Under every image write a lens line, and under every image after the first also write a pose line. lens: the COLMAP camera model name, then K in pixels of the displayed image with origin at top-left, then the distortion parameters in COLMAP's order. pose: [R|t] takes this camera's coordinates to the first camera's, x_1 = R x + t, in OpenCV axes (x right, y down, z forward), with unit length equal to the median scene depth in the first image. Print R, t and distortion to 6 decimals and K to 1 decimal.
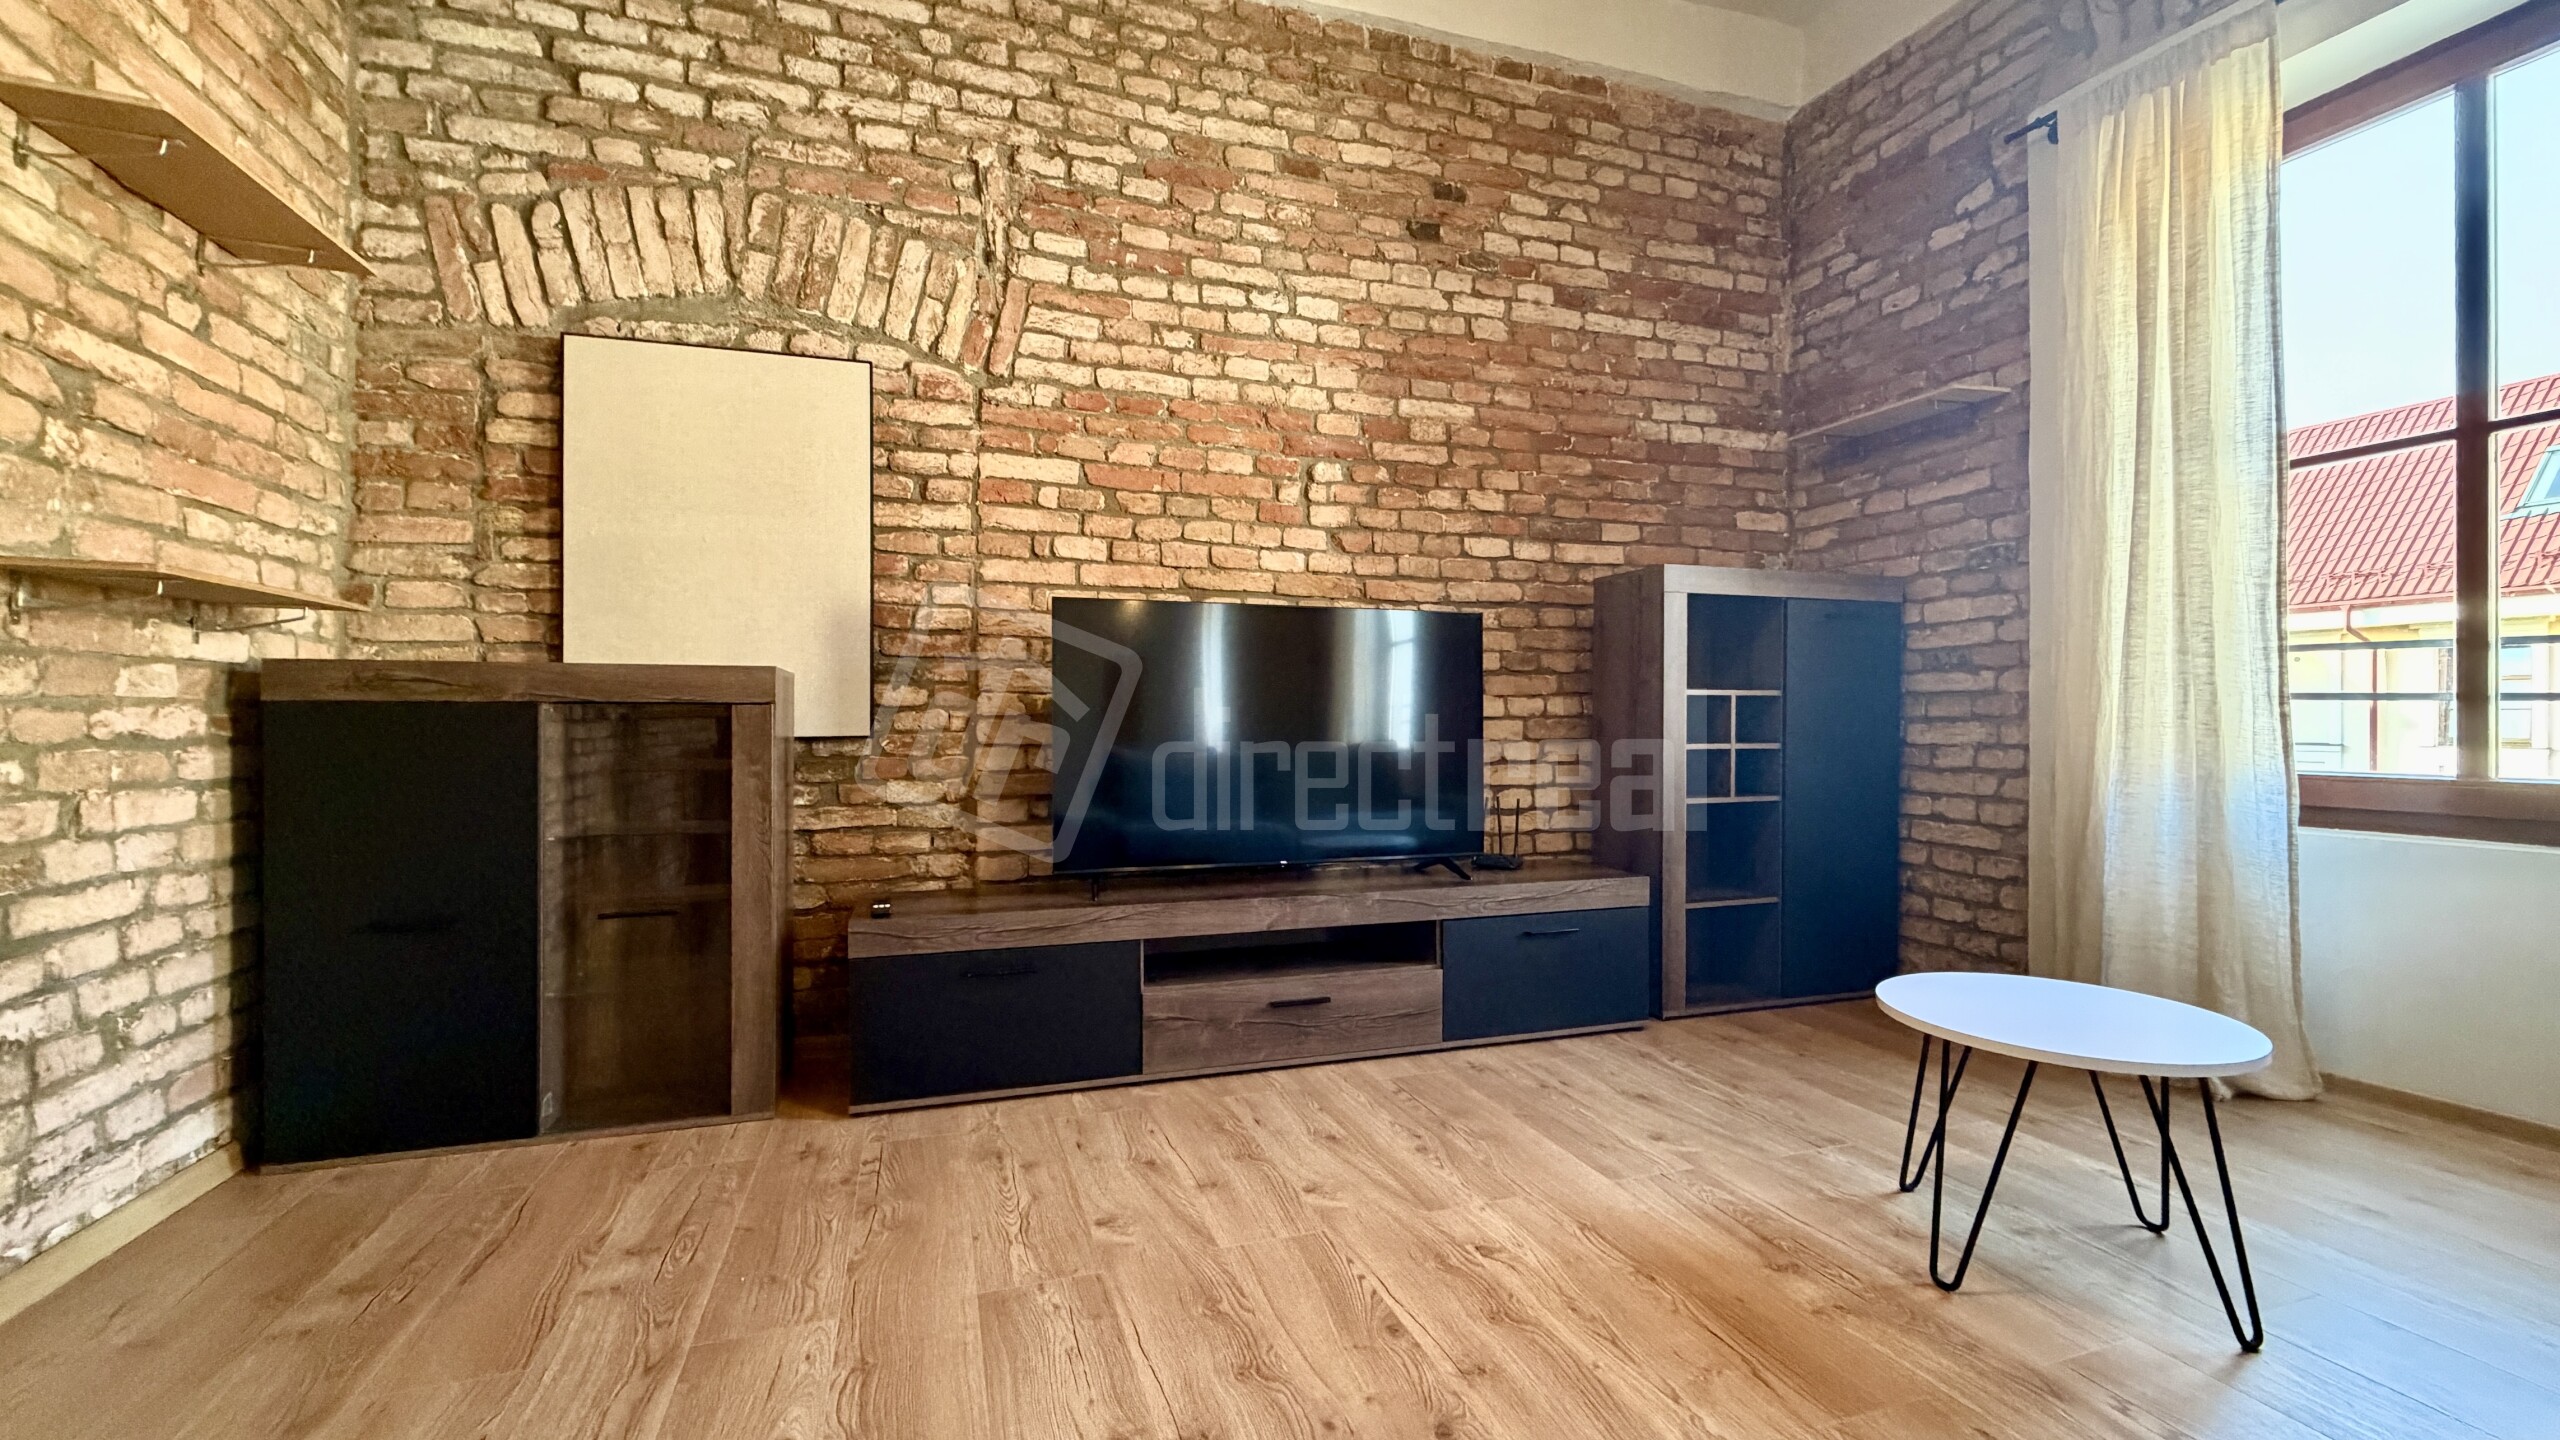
lens RADIAL K [[1018.3, 0, 1280.0], [0, 1018.3, 720.0], [0, 0, 1]] dist [0.000416, -0.000143]
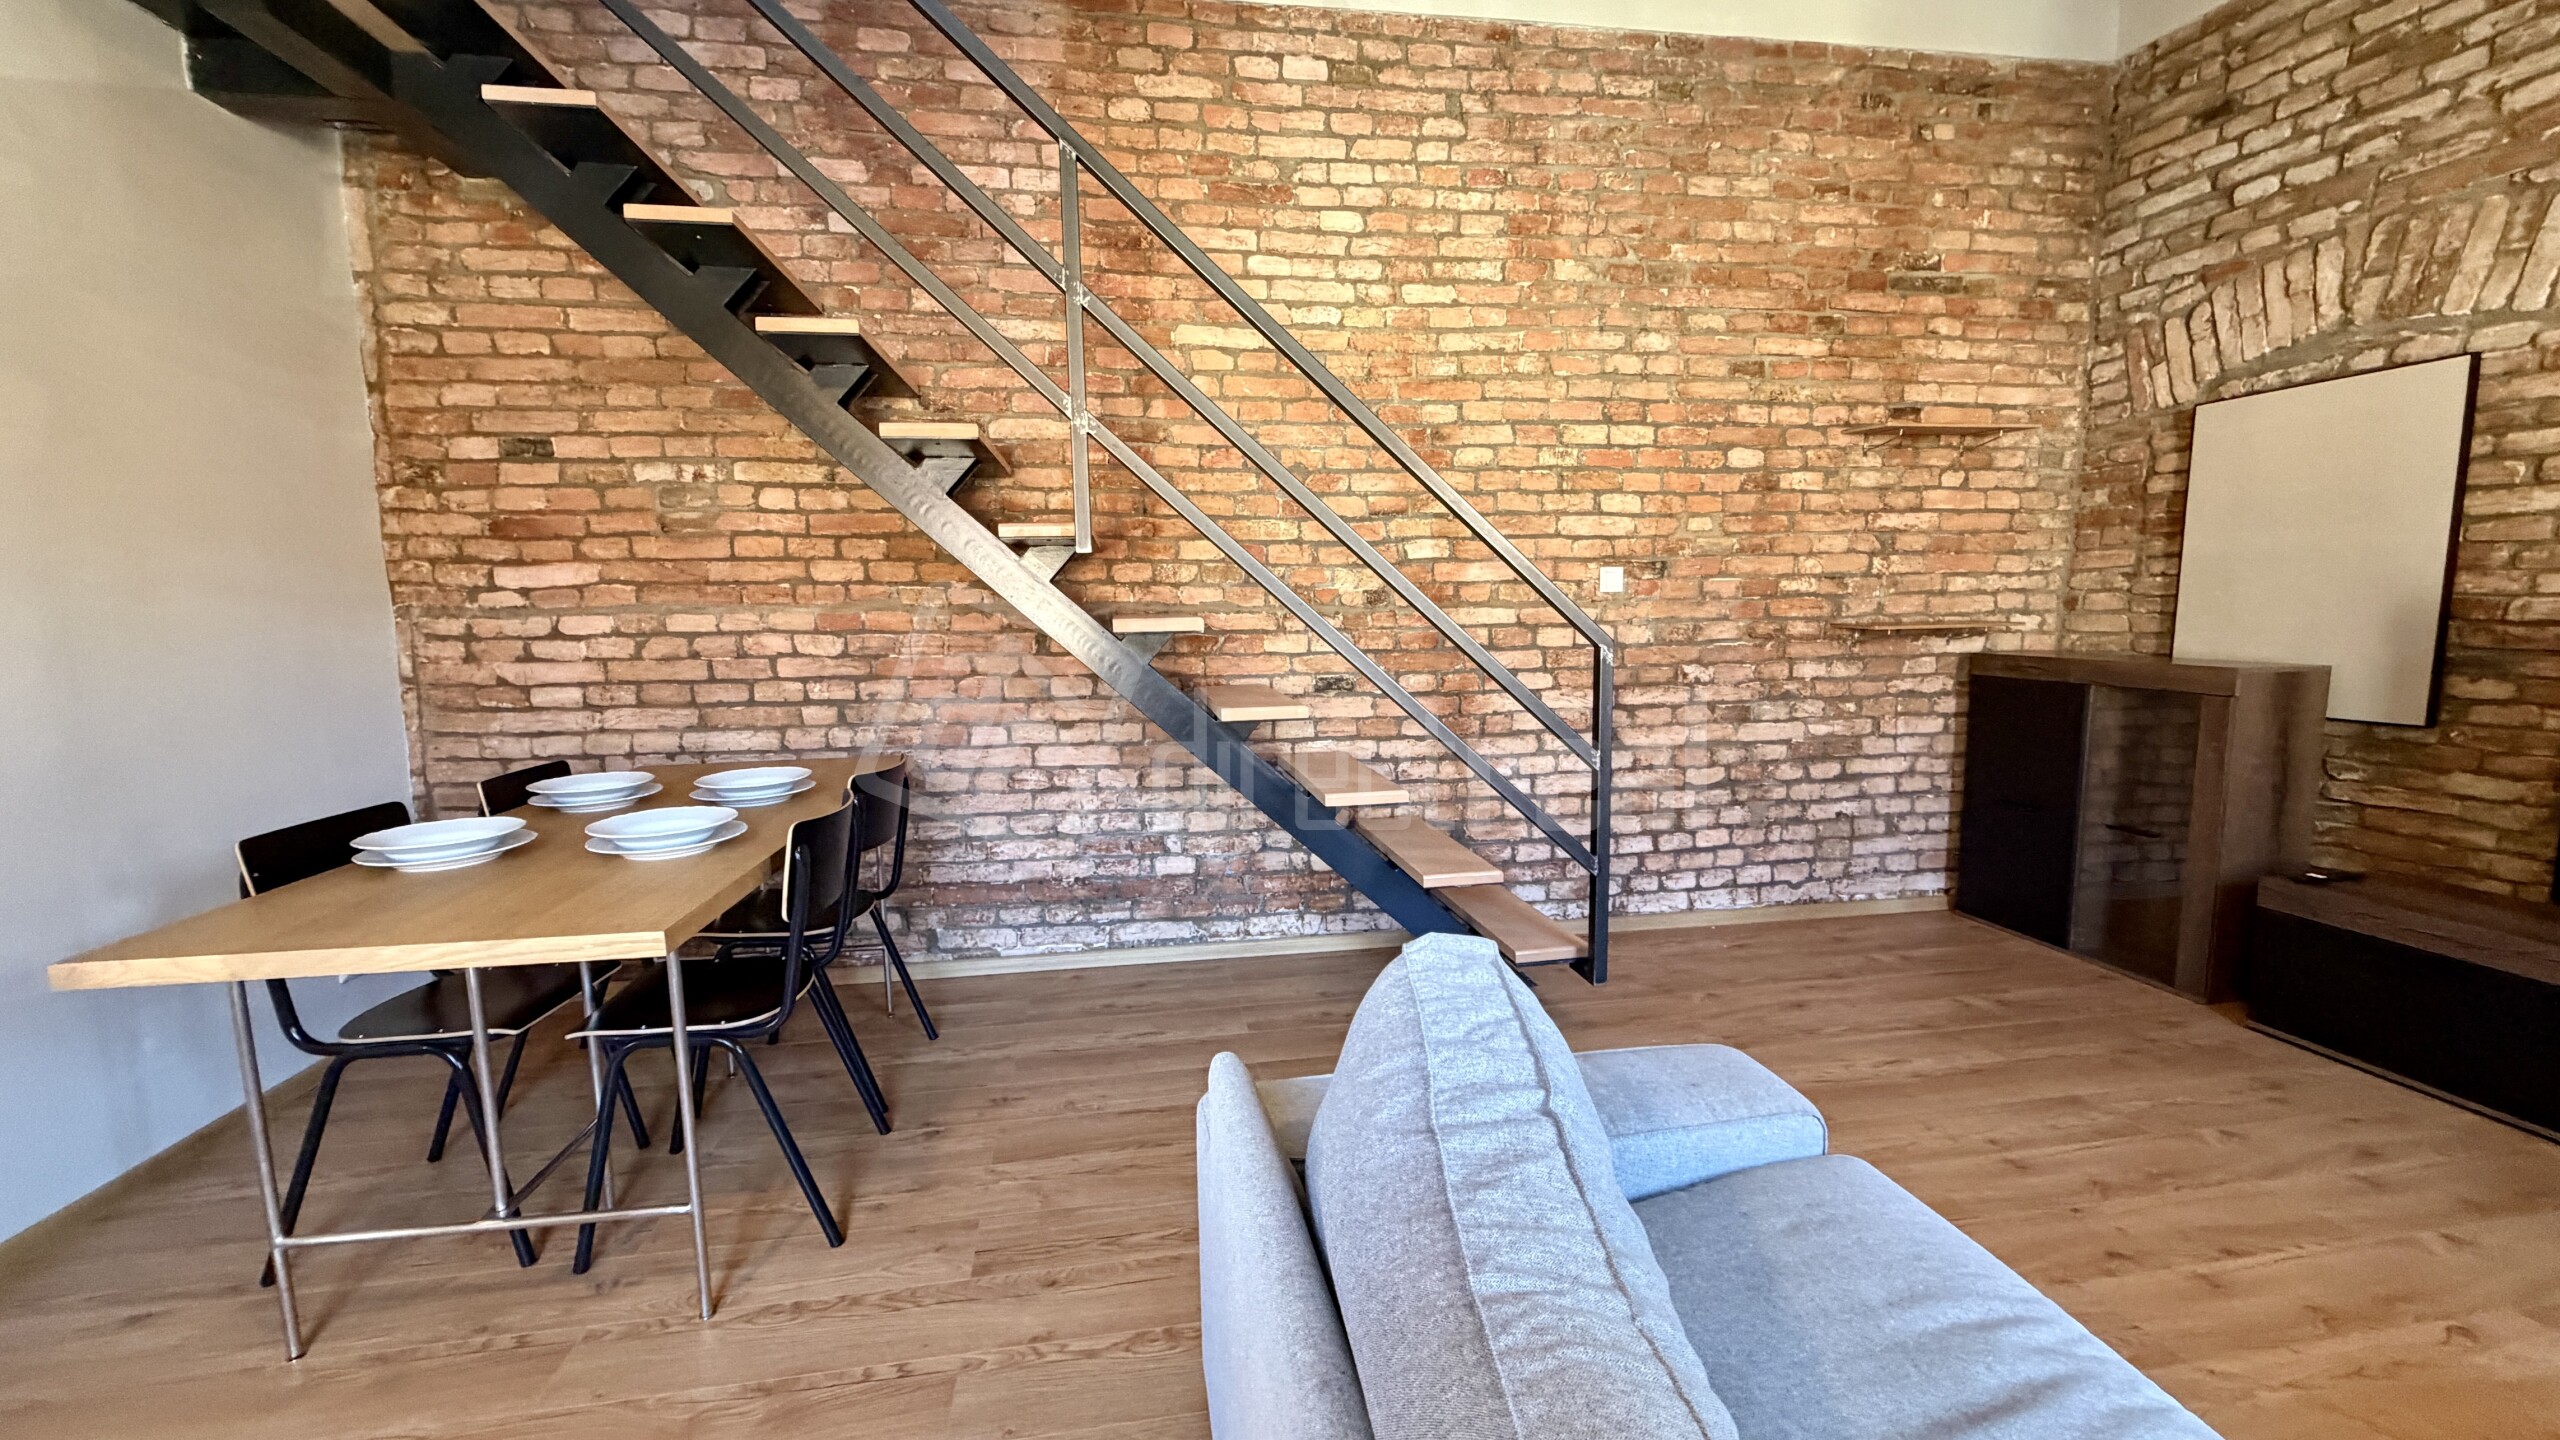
lens RADIAL K [[1018.3, 0, 1280.0], [0, 1018.3, 720.0], [0, 0, 1]] dist [0.000416, -0.000143]
pose [[-0.150843, 0.118067, -0.981482, 0.862157], [0.014422, 0.992999, 0.117236, -0.140350], [0.988452, 0.003529, -0.151490, 0.001472]]
